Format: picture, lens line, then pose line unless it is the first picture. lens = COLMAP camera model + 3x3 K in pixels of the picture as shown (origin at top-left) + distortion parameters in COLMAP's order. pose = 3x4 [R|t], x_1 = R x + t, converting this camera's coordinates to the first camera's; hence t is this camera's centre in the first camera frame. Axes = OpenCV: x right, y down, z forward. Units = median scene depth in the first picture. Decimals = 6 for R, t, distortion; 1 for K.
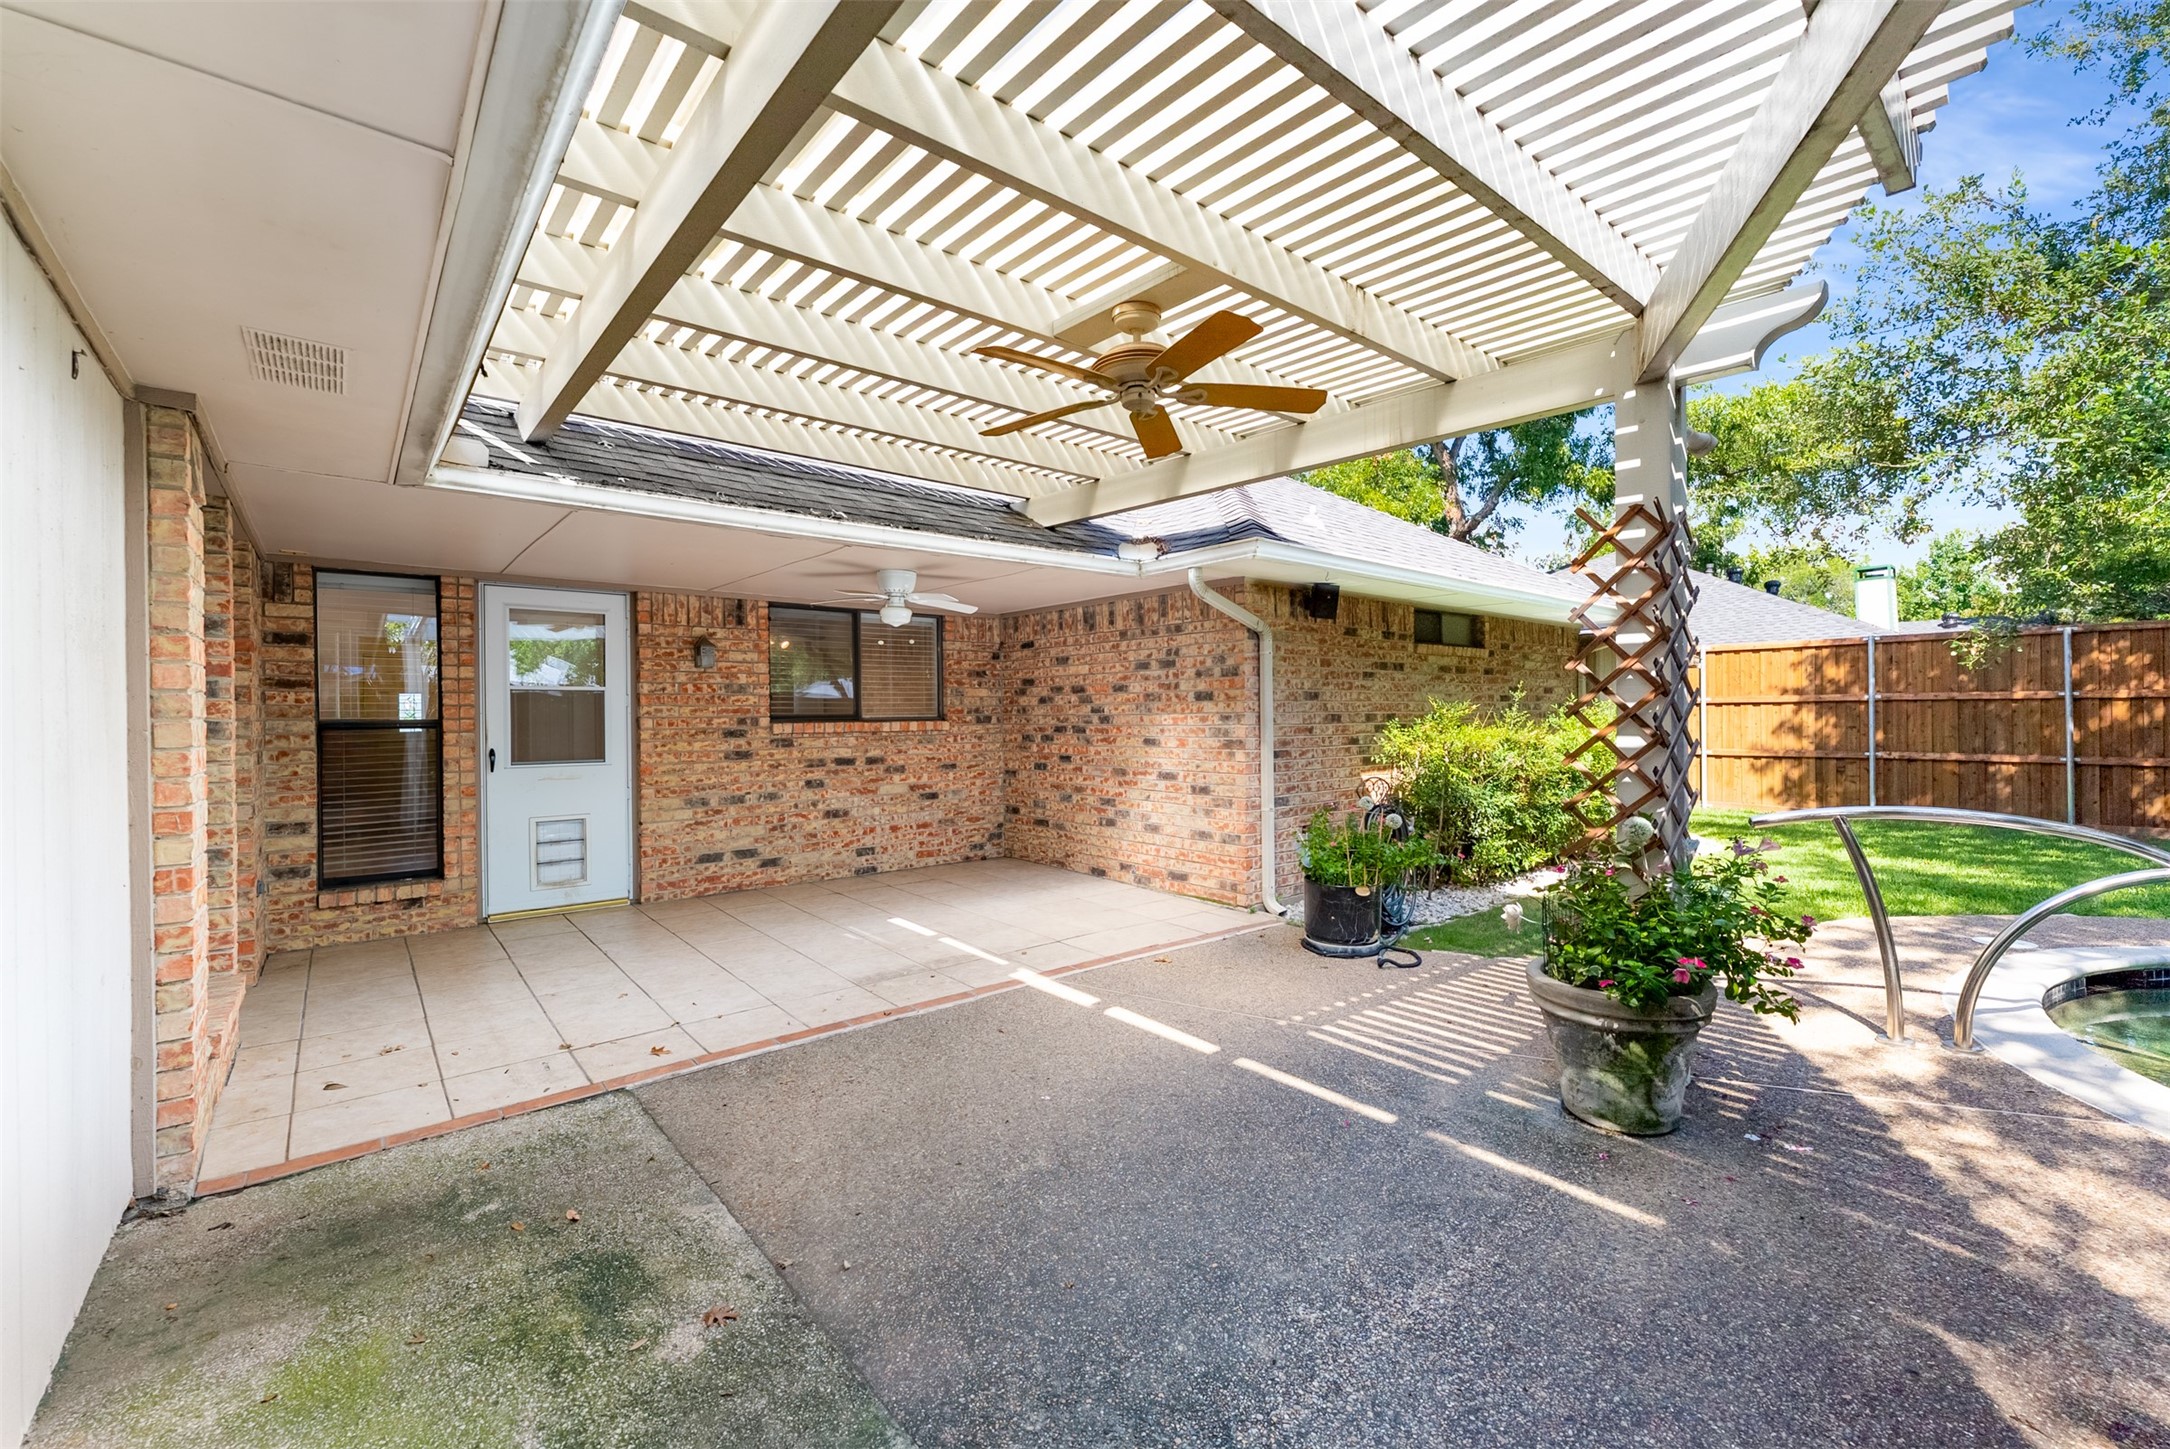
lens RADIAL K [[896.8, 0, 1085.0], [0, 896.8, 724.5], [0, 0, 1]] dist [-0.000400, -0.000099]
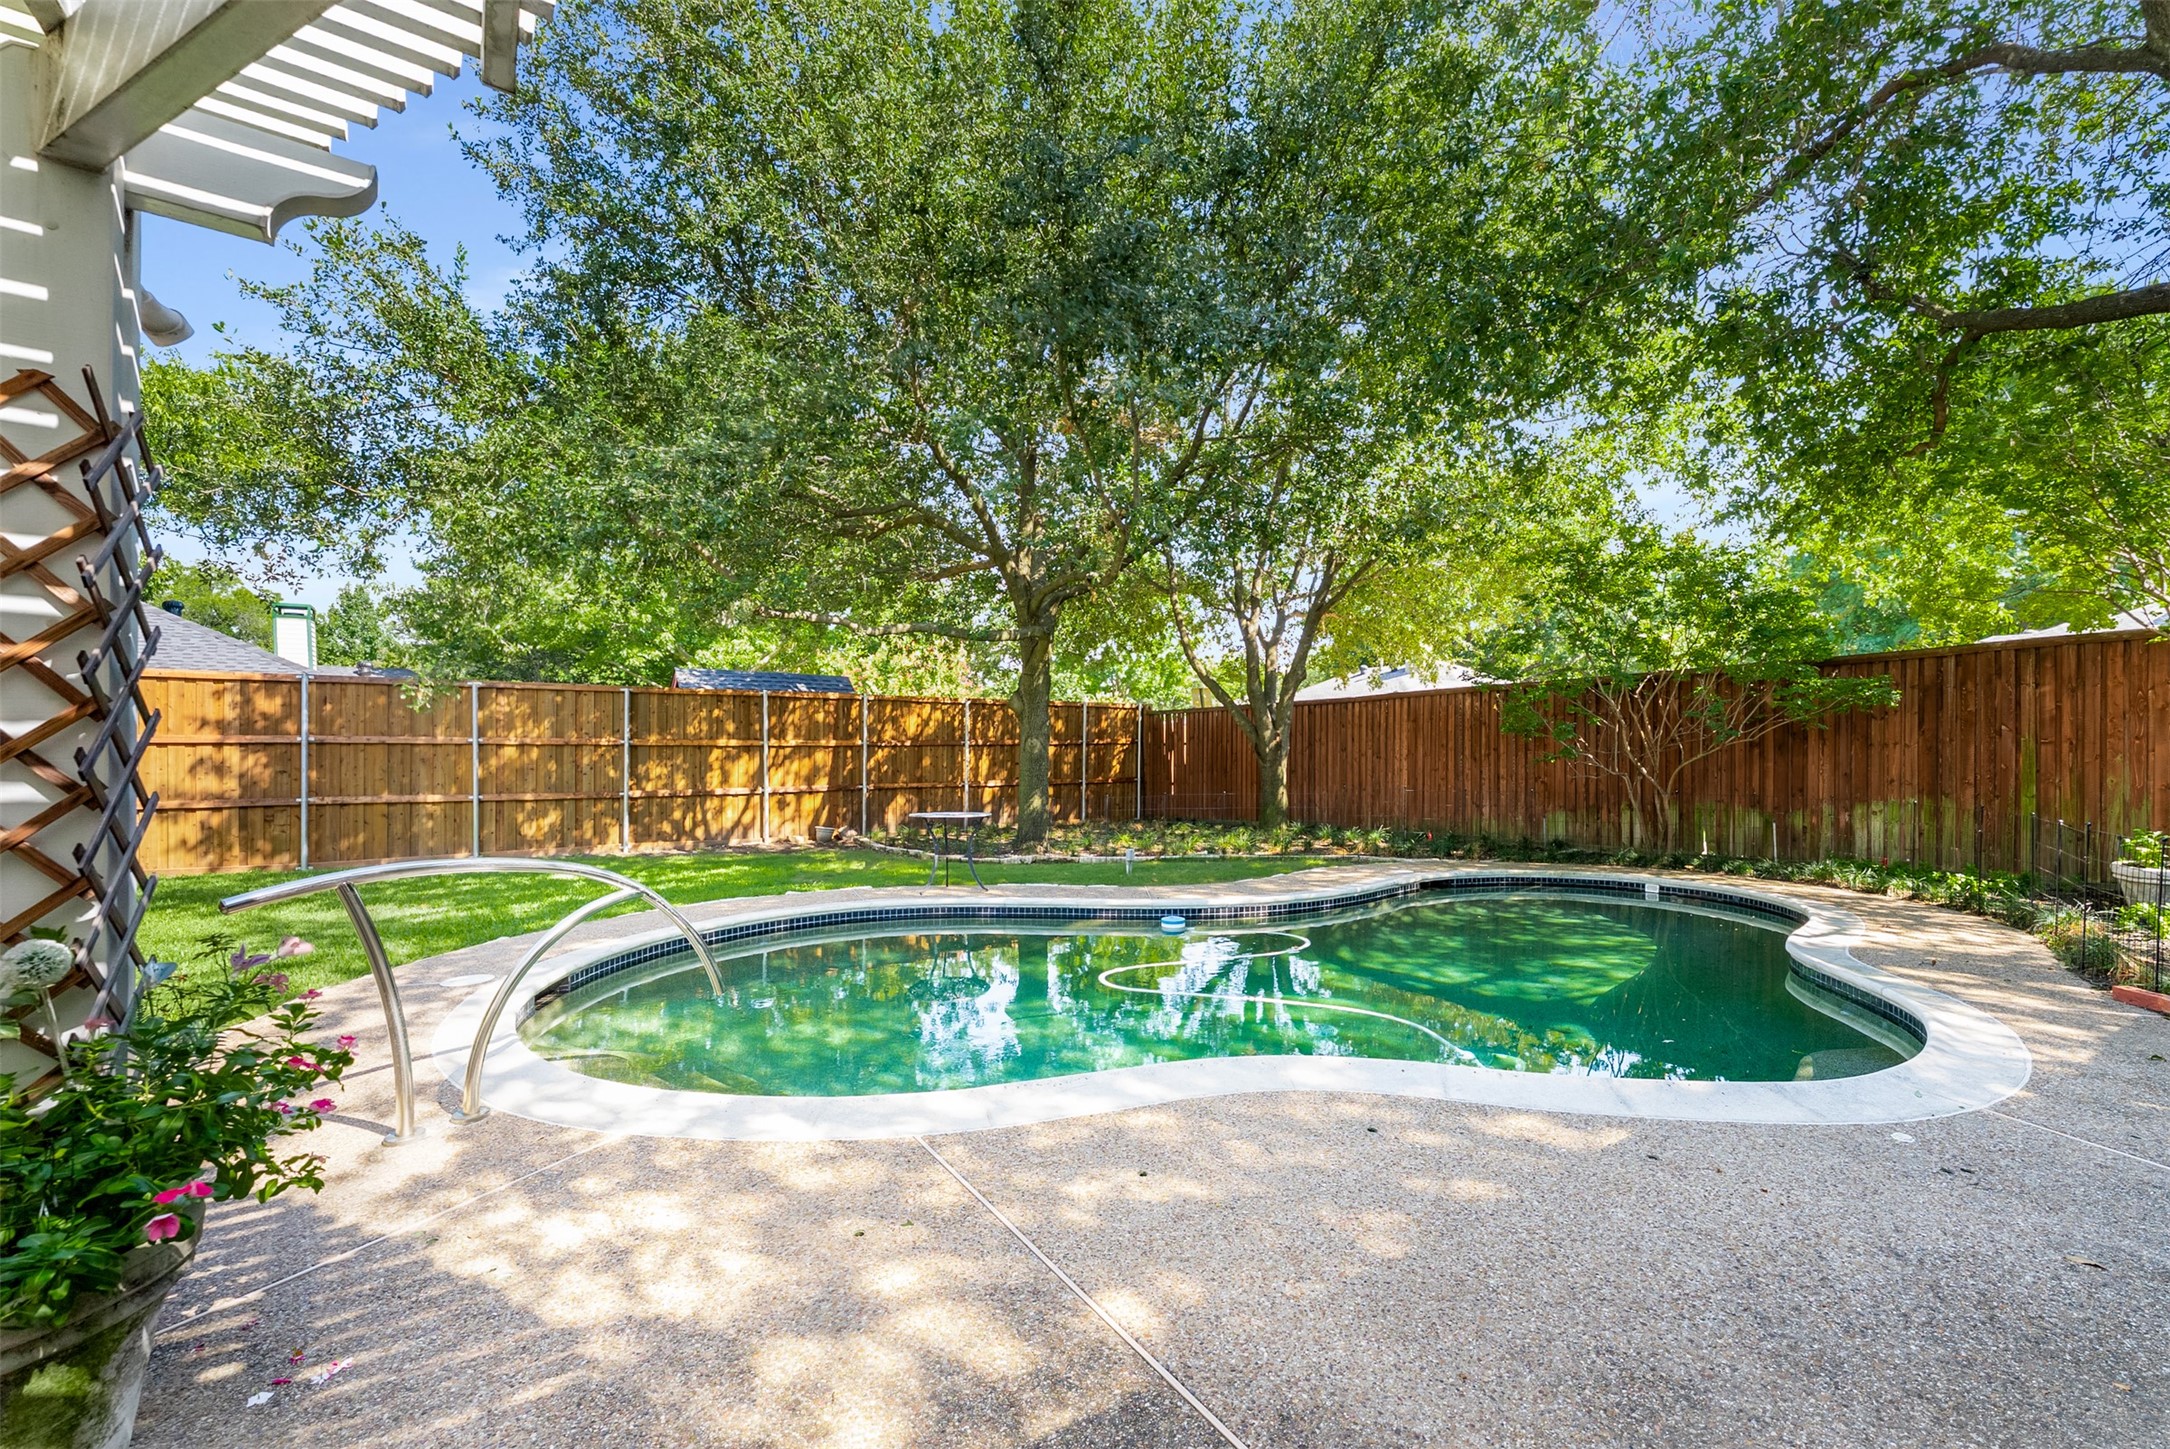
lens RADIAL K [[857.6, 0, 1087.3], [0, 857.6, 746.4], [0, 0, 1]] dist [-0.002362, -0.000537]
pose [[0.079987, 0.015913, 0.996669, 0.108940], [0.010219, 0.999807, -0.016783, 0.000670], [-0.996744, 0.011527, 0.079809, 0.232432]]
